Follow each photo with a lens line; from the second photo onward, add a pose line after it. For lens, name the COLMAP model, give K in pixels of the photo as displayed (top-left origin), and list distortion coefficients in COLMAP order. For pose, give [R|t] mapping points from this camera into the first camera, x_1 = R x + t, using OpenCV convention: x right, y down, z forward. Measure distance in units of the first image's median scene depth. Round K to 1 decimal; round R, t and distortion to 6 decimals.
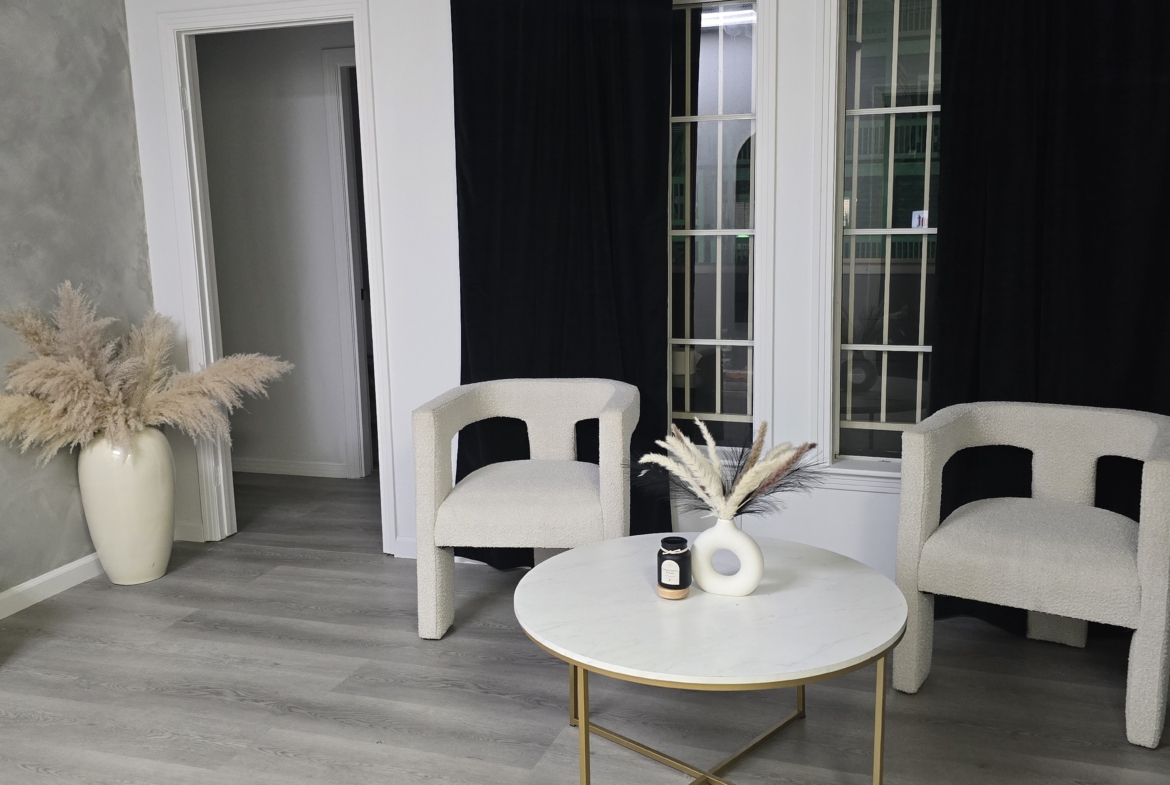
lens RADIAL K [[1111.9, 0, 585.0], [0, 1111.9, 392.5], [0, 0, 1]] dist [0.134162, -0.015905]
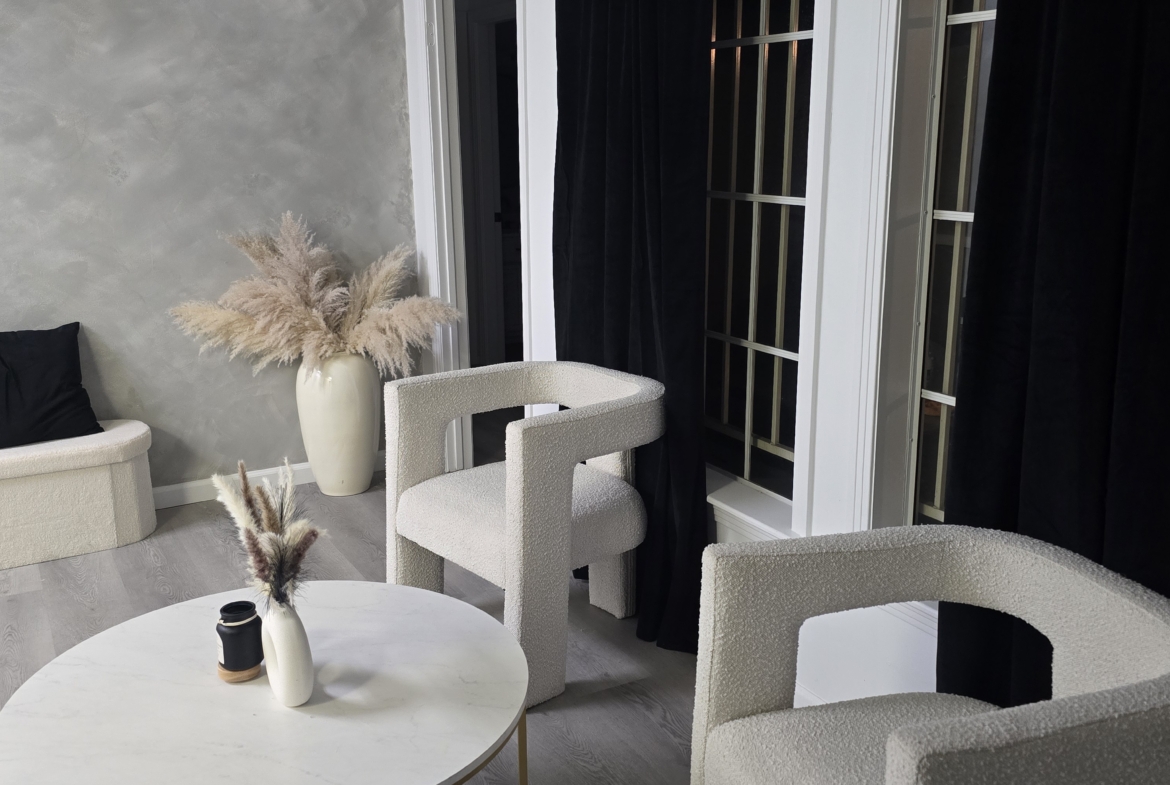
lens RADIAL K [[1111.9, 0, 585.0], [0, 1111.9, 392.5], [0, 0, 1]] dist [0.134162, -0.015905]
pose [[0.743185, 0.172658, -0.646425, 0.477124], [-0.127473, 0.984973, 0.116530, -0.087333], [0.656830, -0.004201, 0.754027, 0.369092]]
